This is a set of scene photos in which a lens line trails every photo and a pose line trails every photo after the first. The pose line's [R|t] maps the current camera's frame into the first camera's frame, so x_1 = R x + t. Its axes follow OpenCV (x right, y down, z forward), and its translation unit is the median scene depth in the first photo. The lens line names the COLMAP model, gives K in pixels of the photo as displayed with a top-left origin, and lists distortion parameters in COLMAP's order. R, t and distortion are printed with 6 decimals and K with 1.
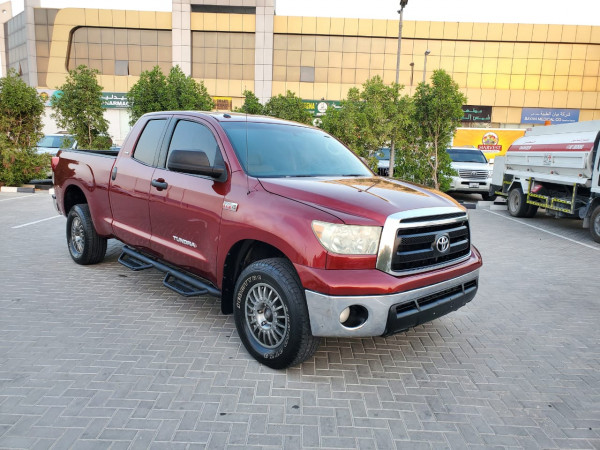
lens RADIAL K [[463.8, 0, 300.0], [0, 463.8, 225.0], [0, 0, 1]] dist [0.003302, 0.007988]
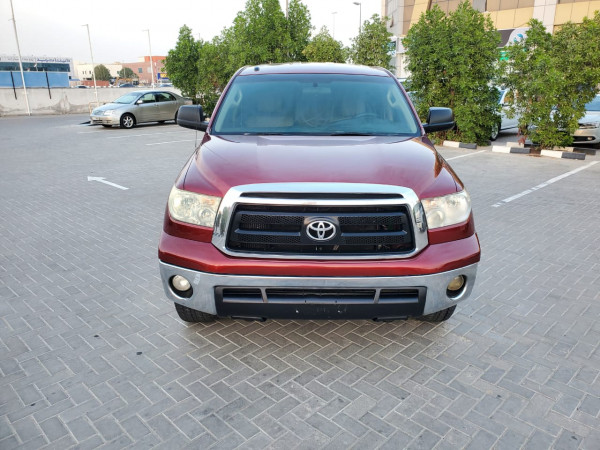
lens RADIAL K [[463.8, 0, 300.0], [0, 463.8, 225.0], [0, 0, 1]] dist [0.003302, 0.007988]
pose [[0.728318, 0.164092, -0.665302, 0.798728], [-0.084483, 0.985000, 0.150459, -0.082059], [0.680012, -0.053375, 0.731256, 0.412484]]
